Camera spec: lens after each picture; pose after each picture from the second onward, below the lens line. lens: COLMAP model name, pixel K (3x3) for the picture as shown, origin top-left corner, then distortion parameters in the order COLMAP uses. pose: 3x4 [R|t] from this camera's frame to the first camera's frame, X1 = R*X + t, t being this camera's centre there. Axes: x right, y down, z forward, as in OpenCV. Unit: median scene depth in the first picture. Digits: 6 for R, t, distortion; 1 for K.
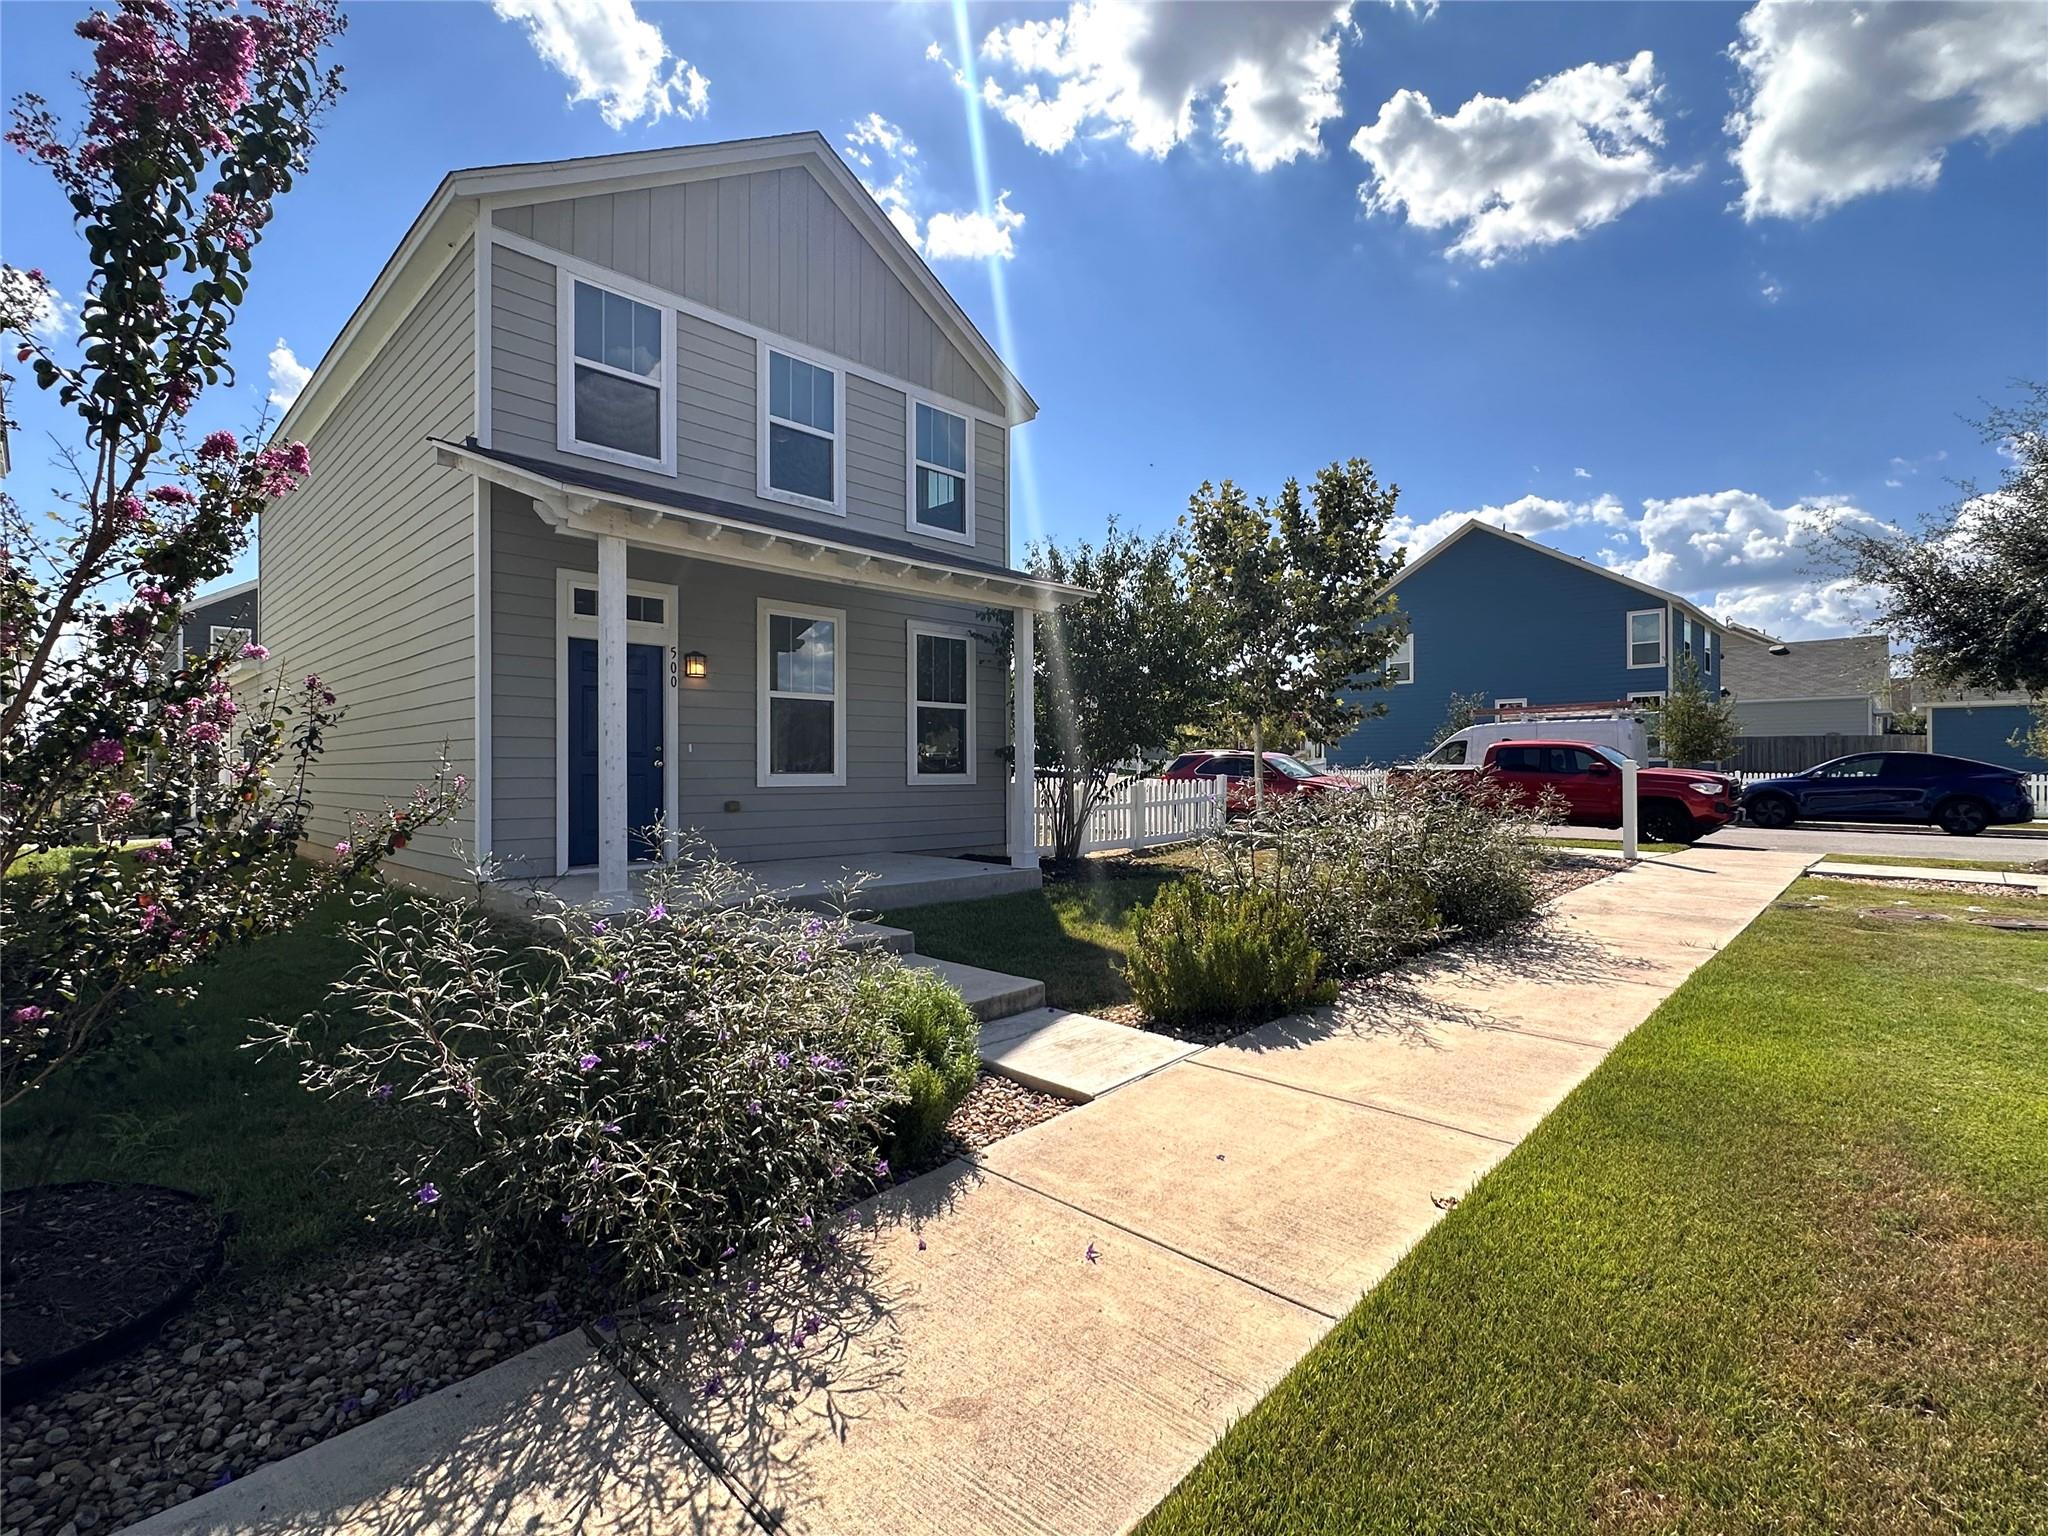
lens RADIAL K [[946.7, 0, 1026.8], [0, 946.7, 774.2], [0, 0, 1]] dist [-0.006138, 0.000120]
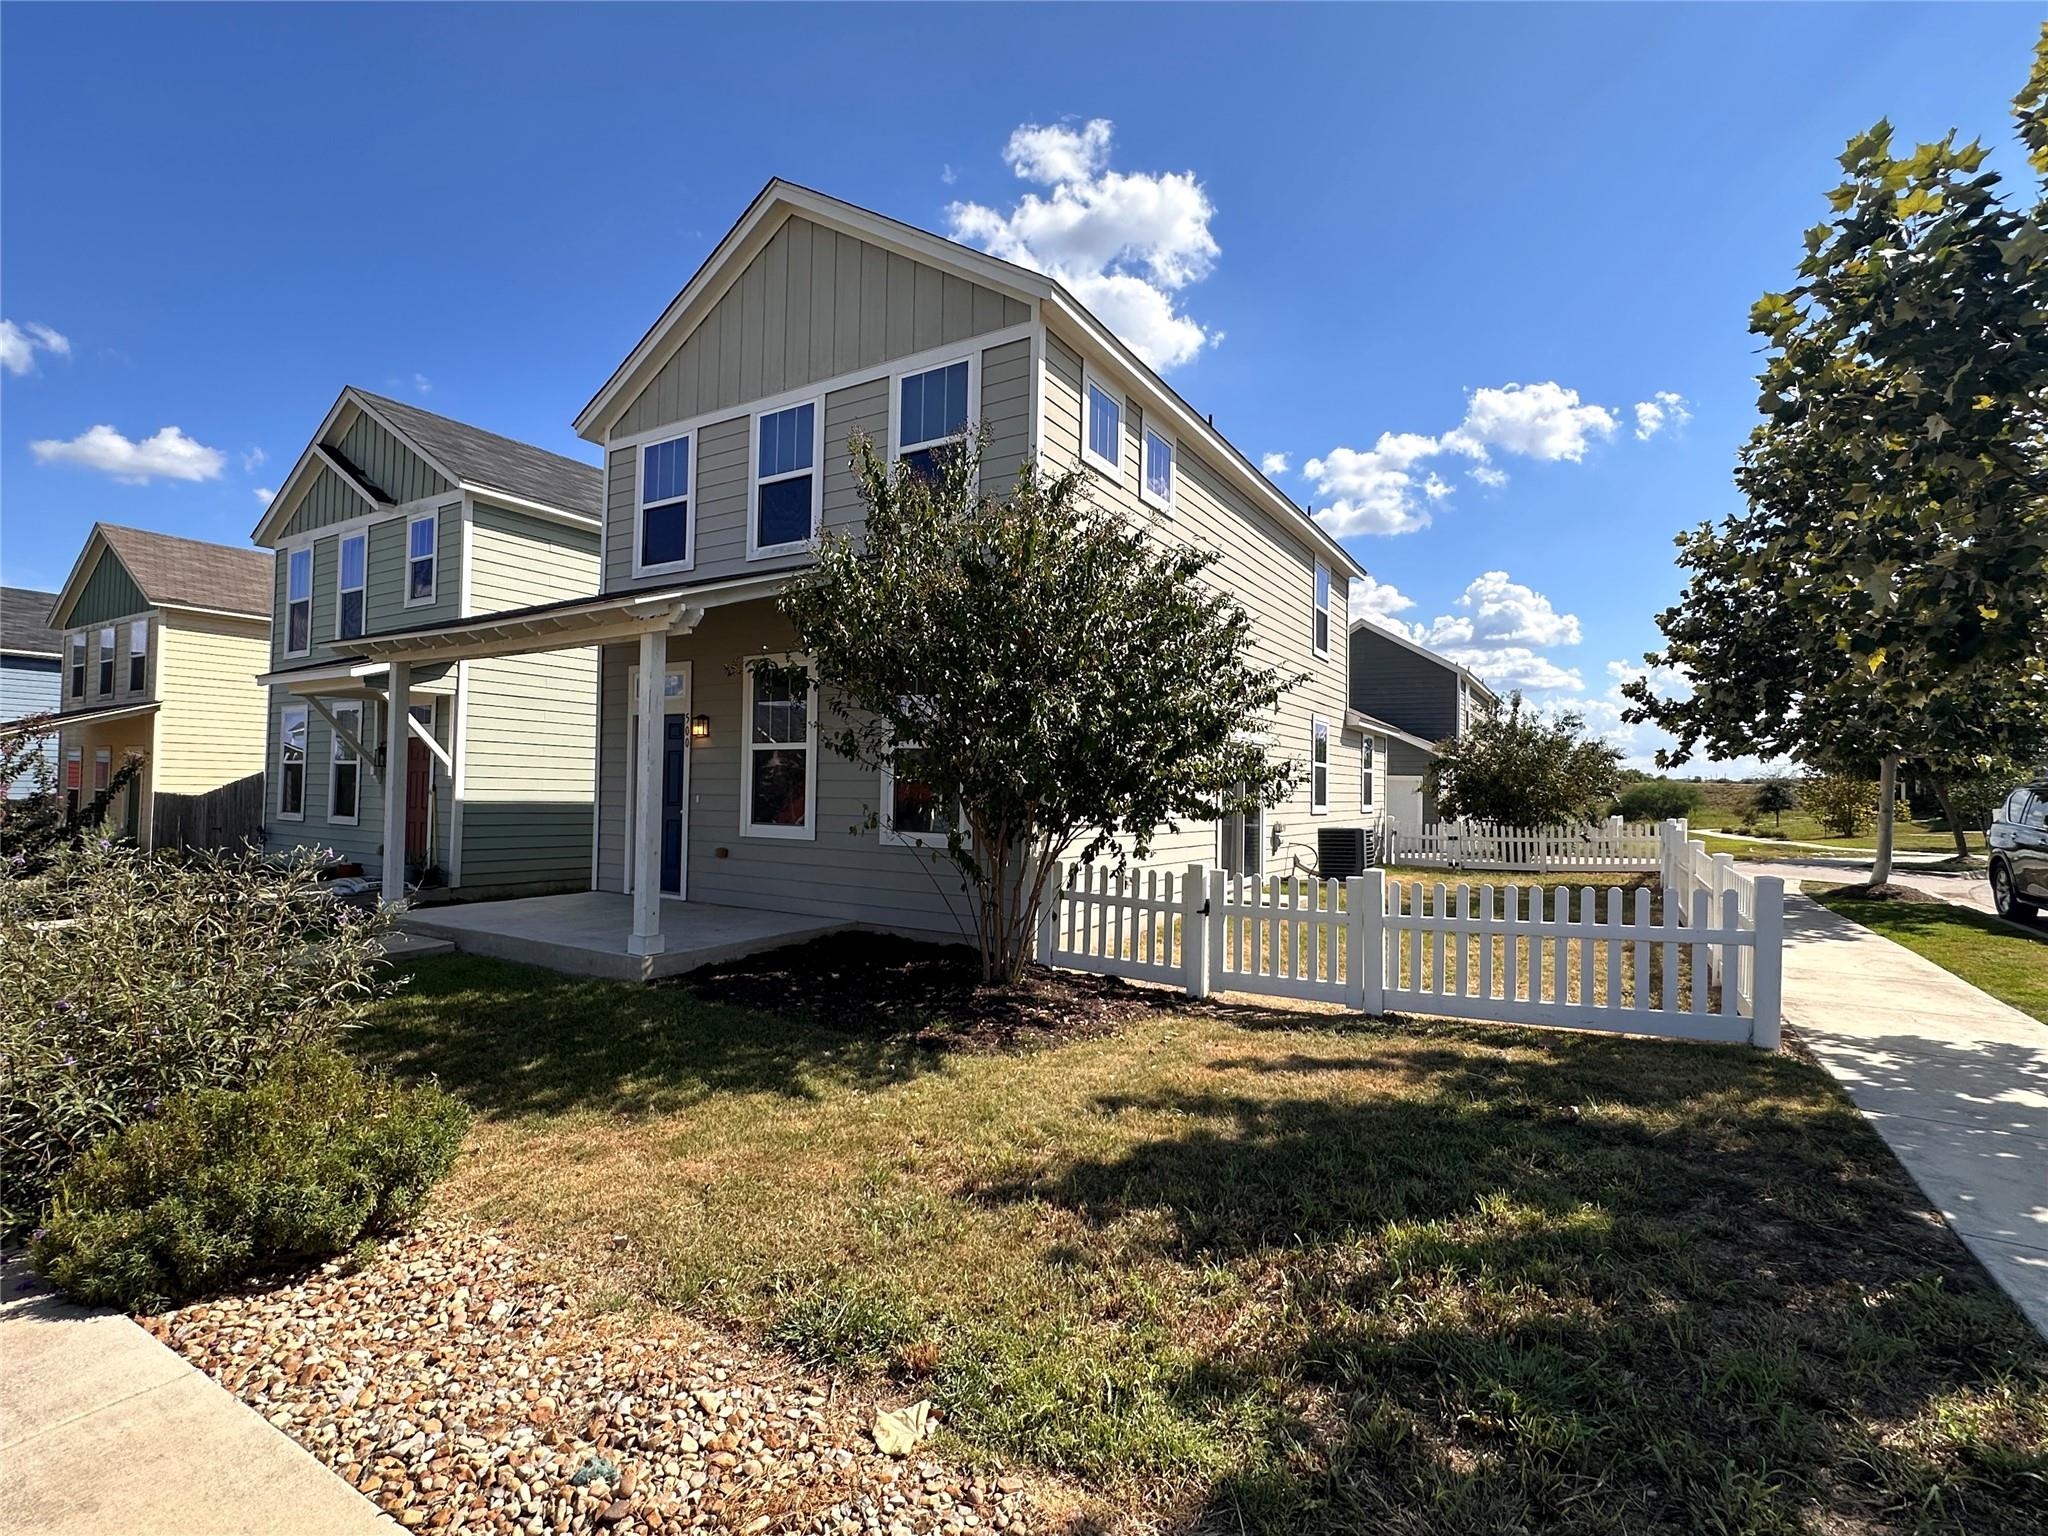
lens RADIAL K [[964.8, 0, 1037.9], [0, 964.8, 770.7], [0, 0, 1]] dist [-0.002836, 0.000115]
pose [[0.218923, -0.017257, -0.975589, 0.836177], [-0.018314, 0.999595, -0.021792, -0.042116], [0.975570, 0.022638, 0.218519, 1.089369]]
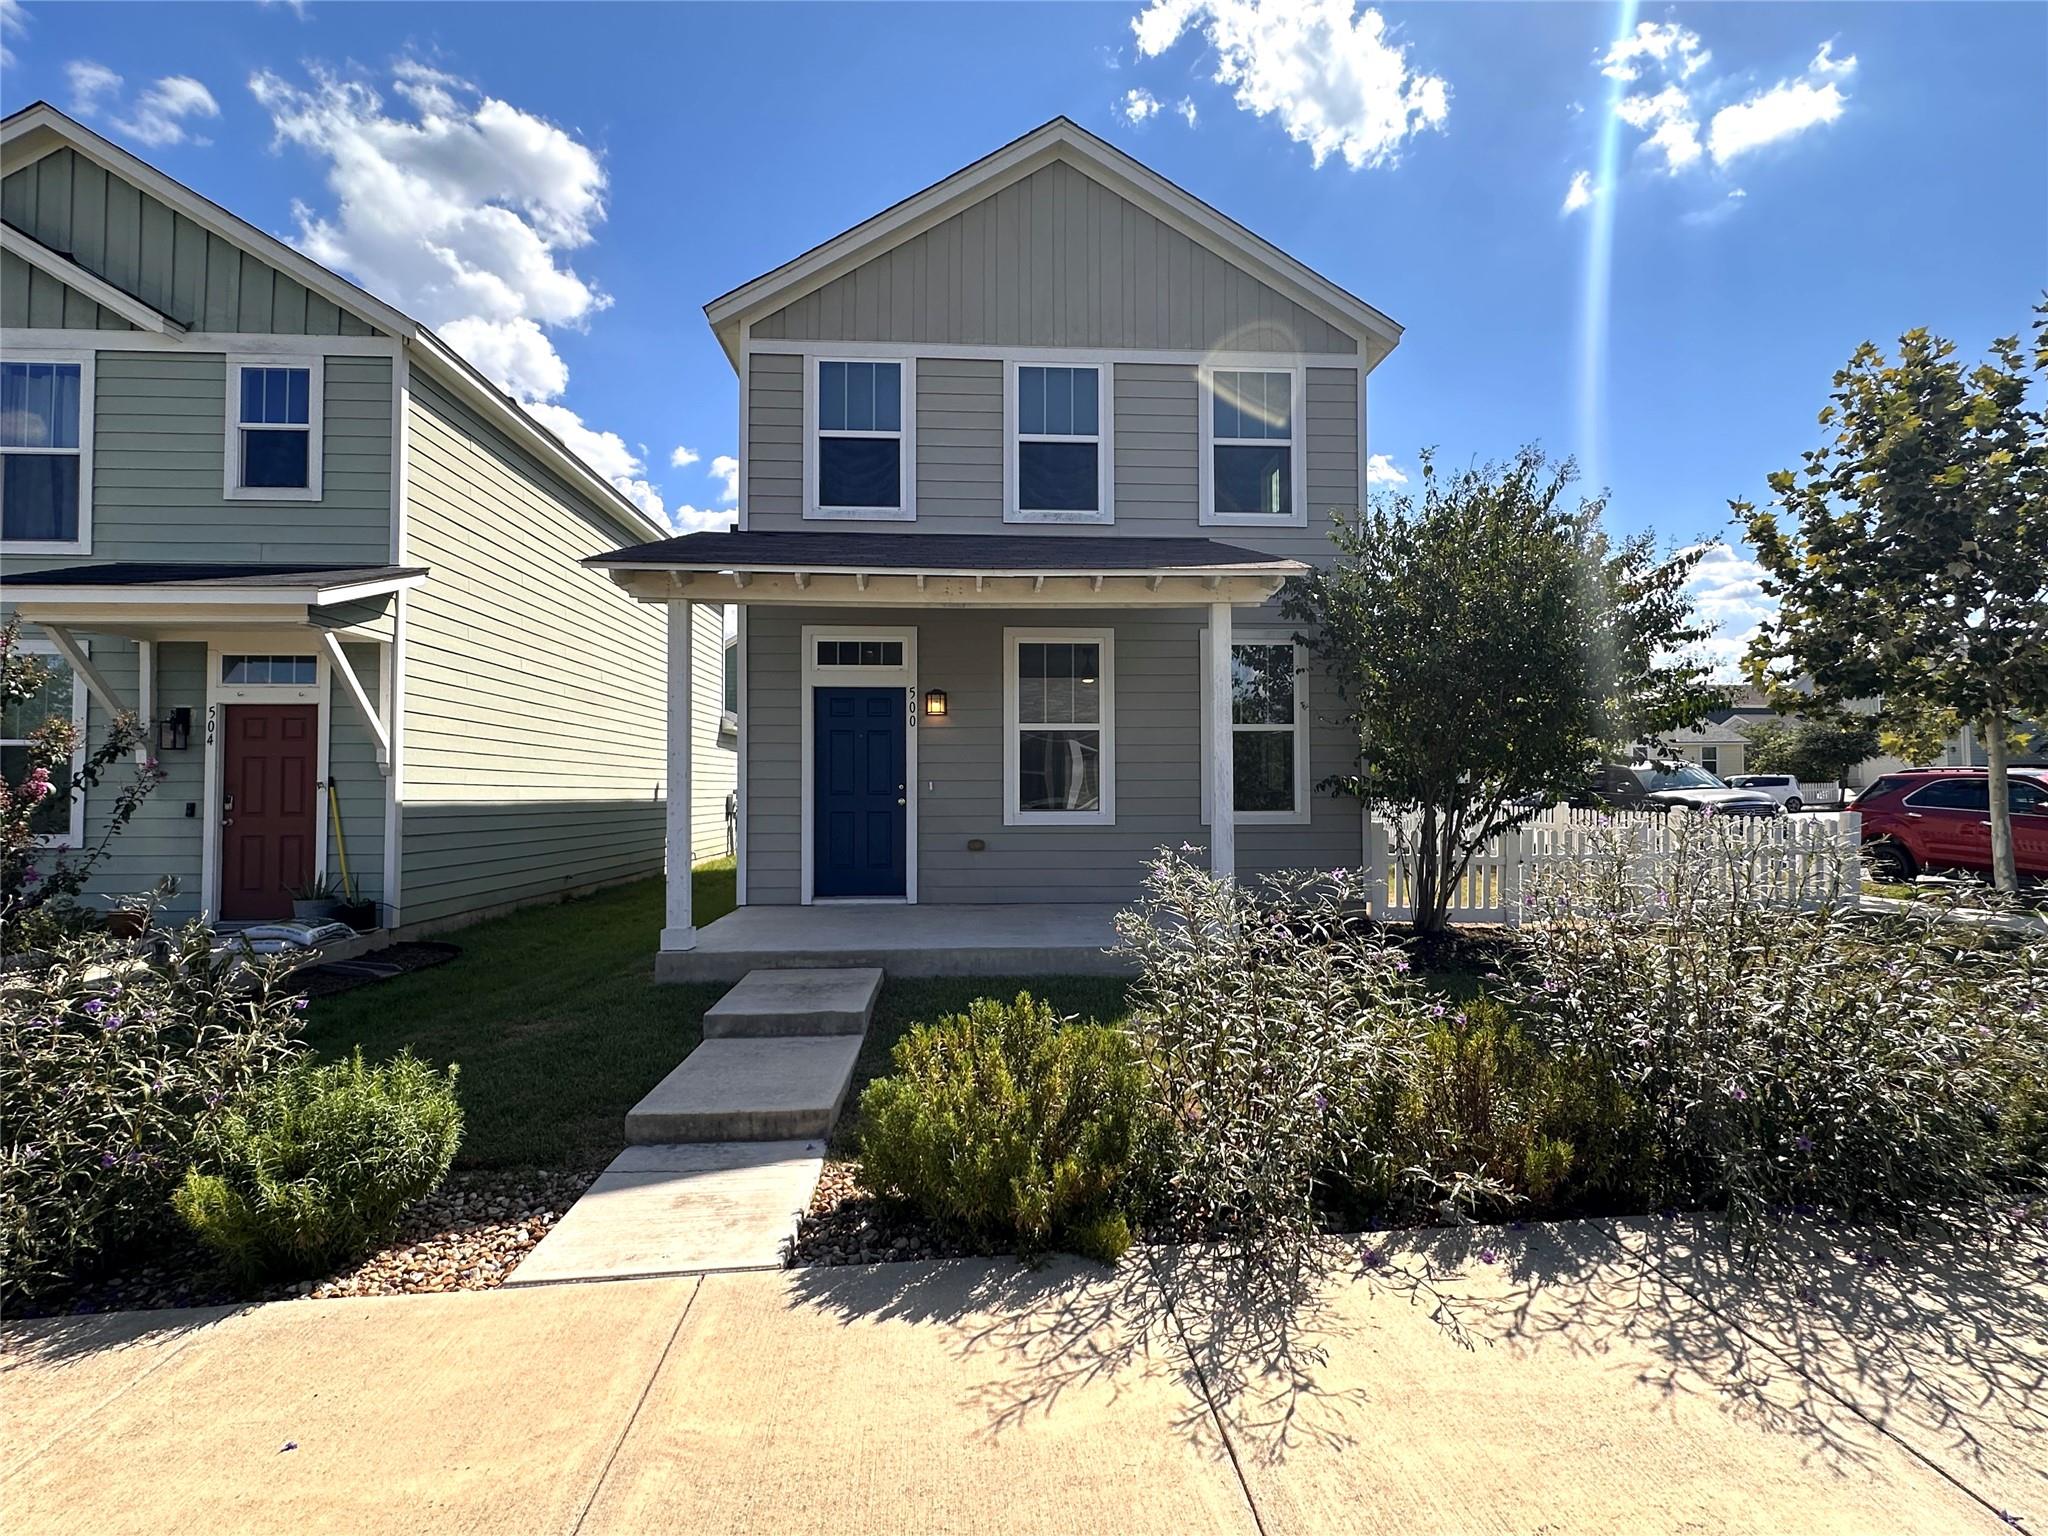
lens RADIAL K [[946.7, 0, 1026.8], [0, 946.7, 774.2], [0, 0, 1]] dist [-0.006138, 0.000120]
pose [[0.737480, -0.014712, -0.675208, 0.377173], [0.001319, 0.999792, -0.020345, -0.018552], [0.675367, 0.014113, 0.737346, 0.312103]]
